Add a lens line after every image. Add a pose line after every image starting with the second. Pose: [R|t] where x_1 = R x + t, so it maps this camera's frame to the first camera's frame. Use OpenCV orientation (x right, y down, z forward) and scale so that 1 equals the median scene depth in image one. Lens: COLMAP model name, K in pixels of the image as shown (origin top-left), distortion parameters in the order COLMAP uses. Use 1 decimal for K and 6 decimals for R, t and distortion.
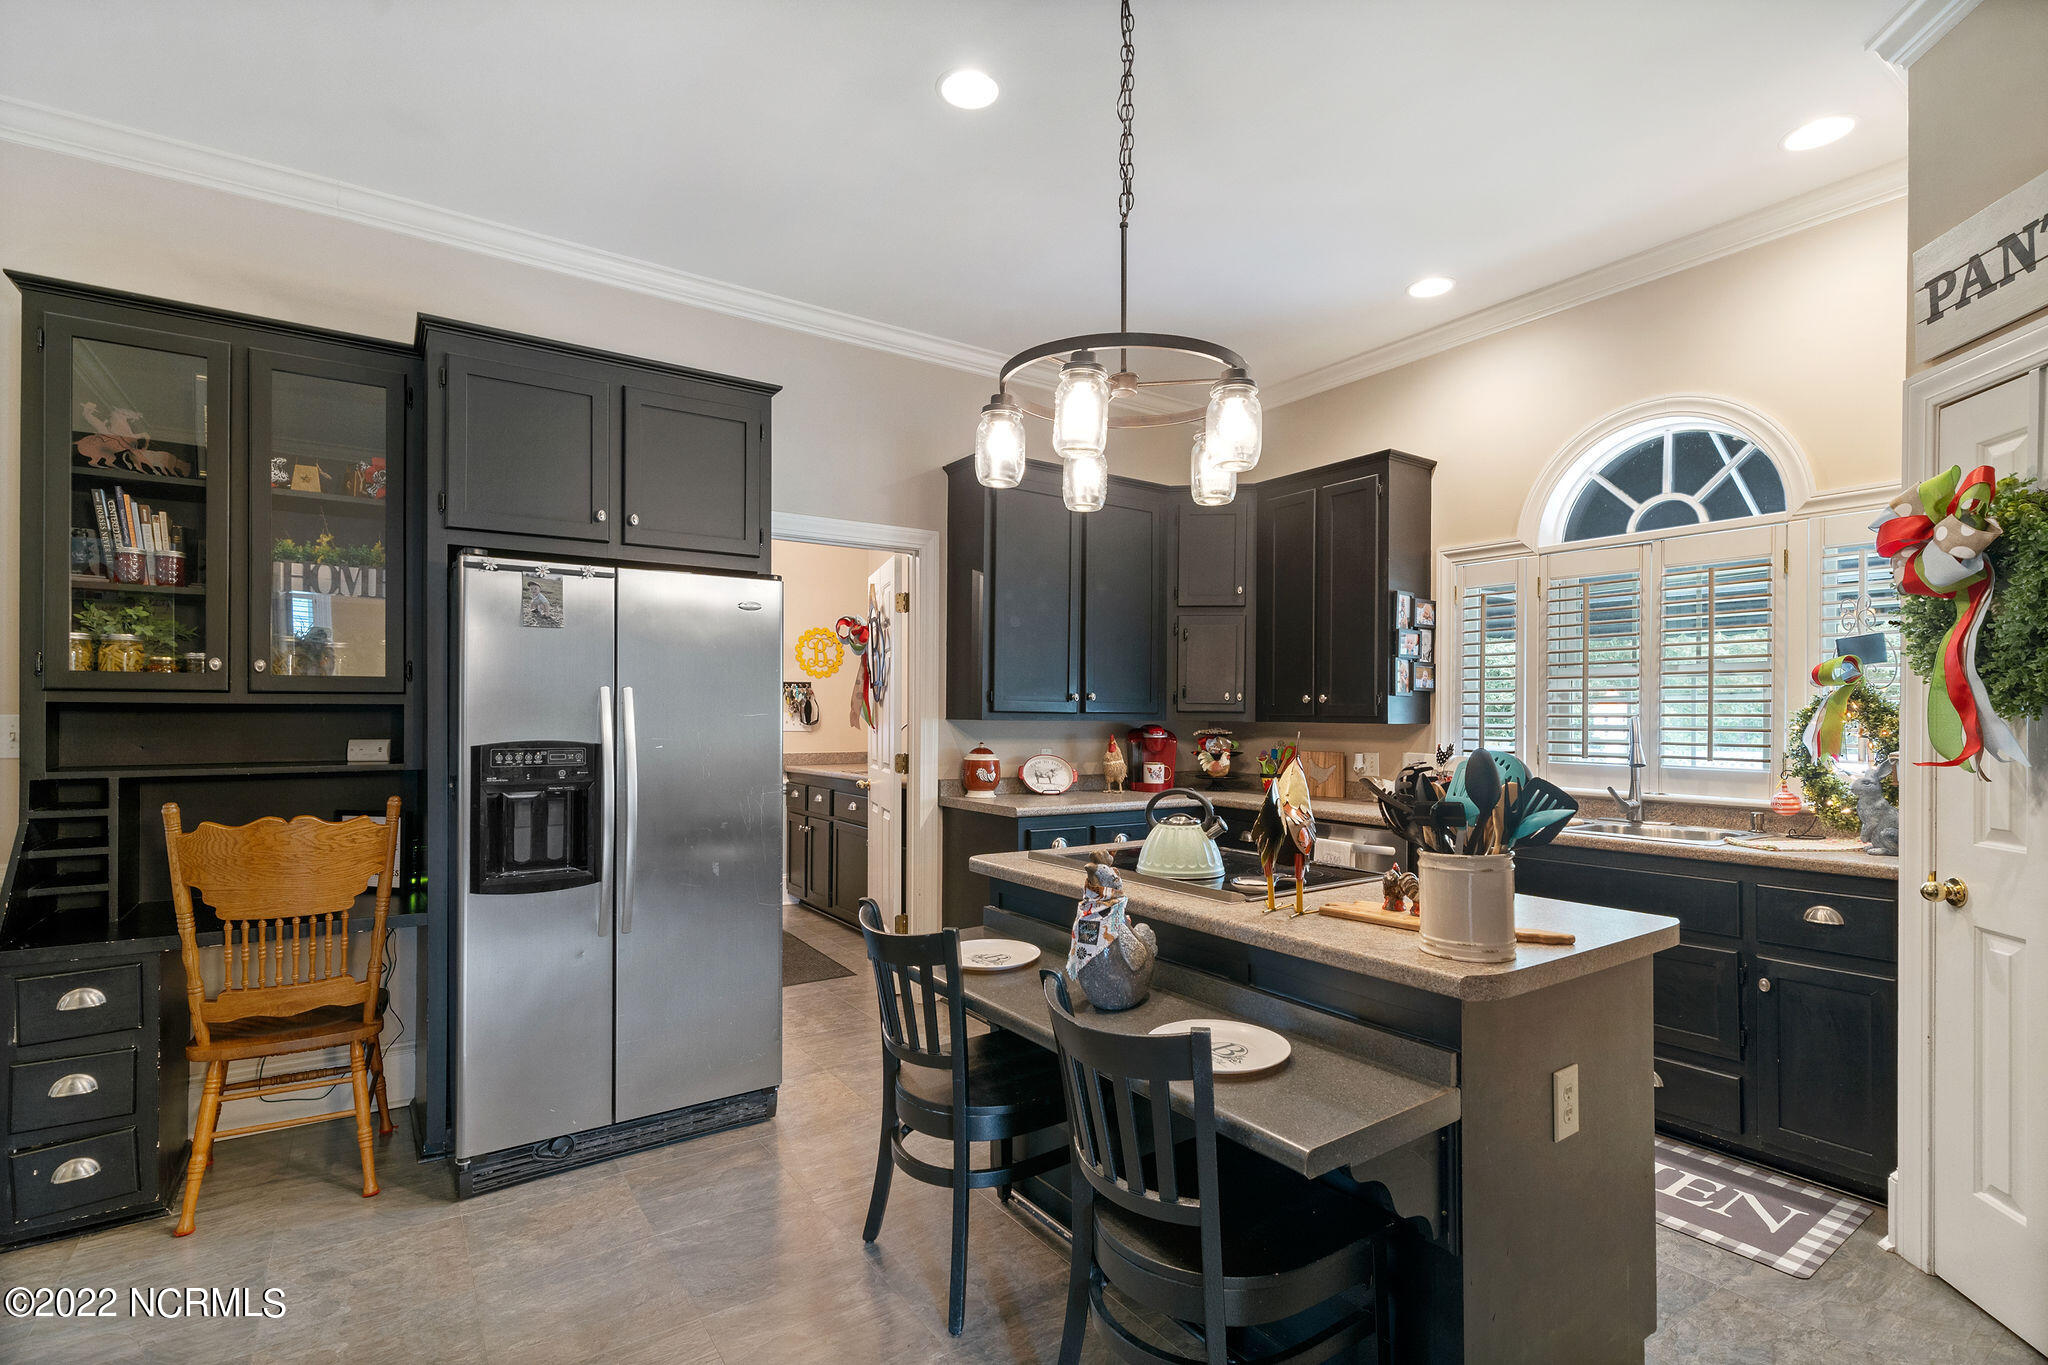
lens RADIAL K [[957.0, 0, 1023.9], [0, 957.0, 701.4], [0, 0, 1]] dist [0.001048, -0.000153]
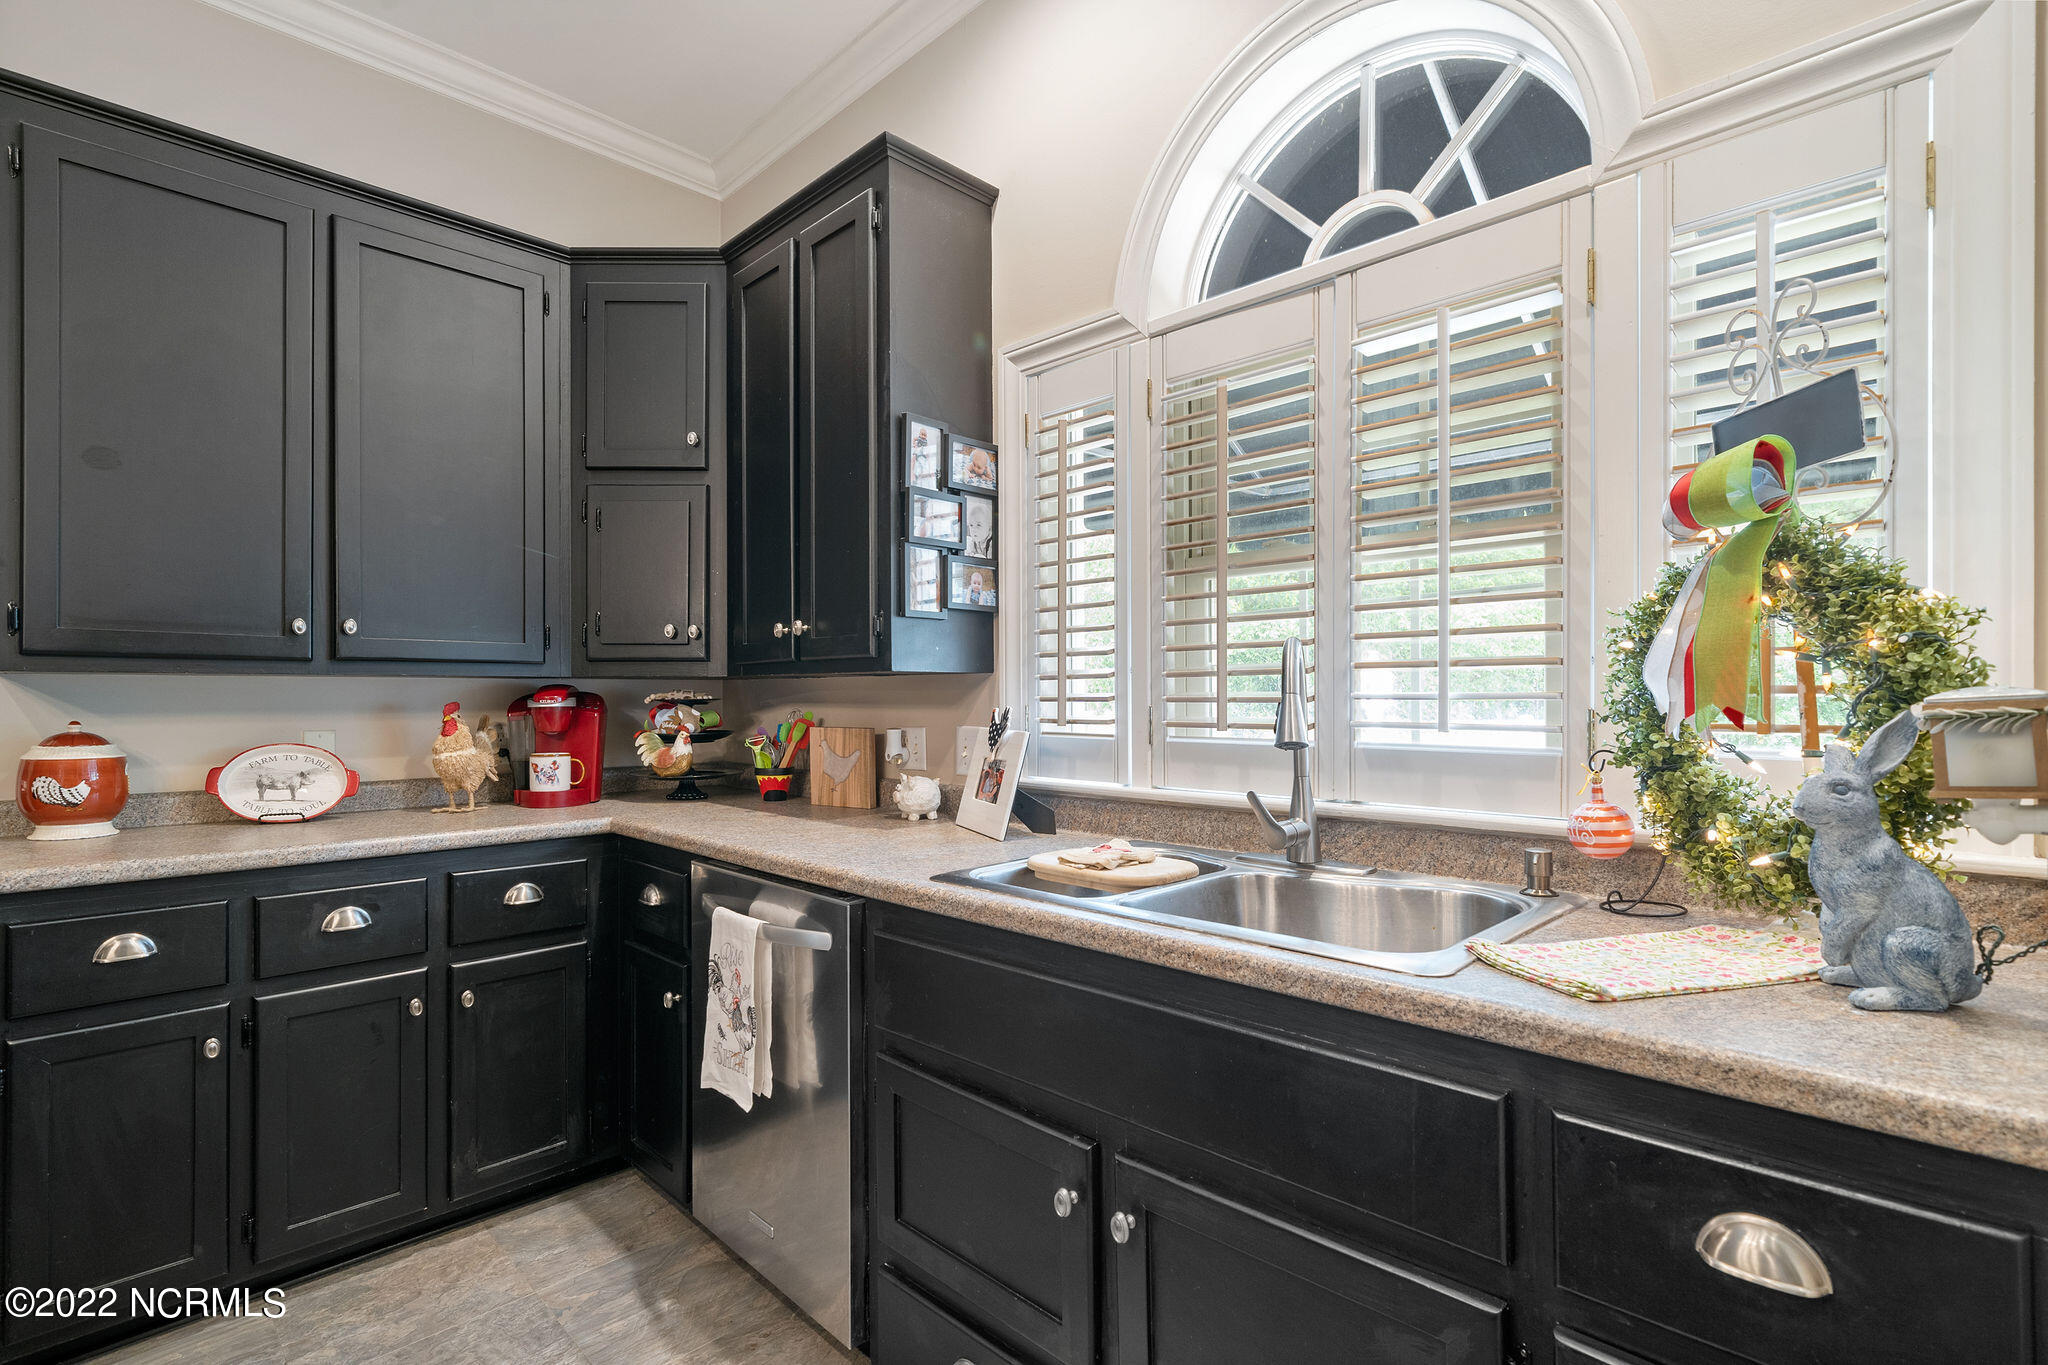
lens RADIAL K [[957.0, 0, 1023.7], [0, 957.0, 686.4], [0, 0, 1]] dist [0.001048, -0.000153]
pose [[0.983381, -0.011093, 0.181213, 0.362119], [0.010073, 0.999928, 0.006548, 0.029468], [-0.181272, -0.004613, 0.983422, 0.486328]]
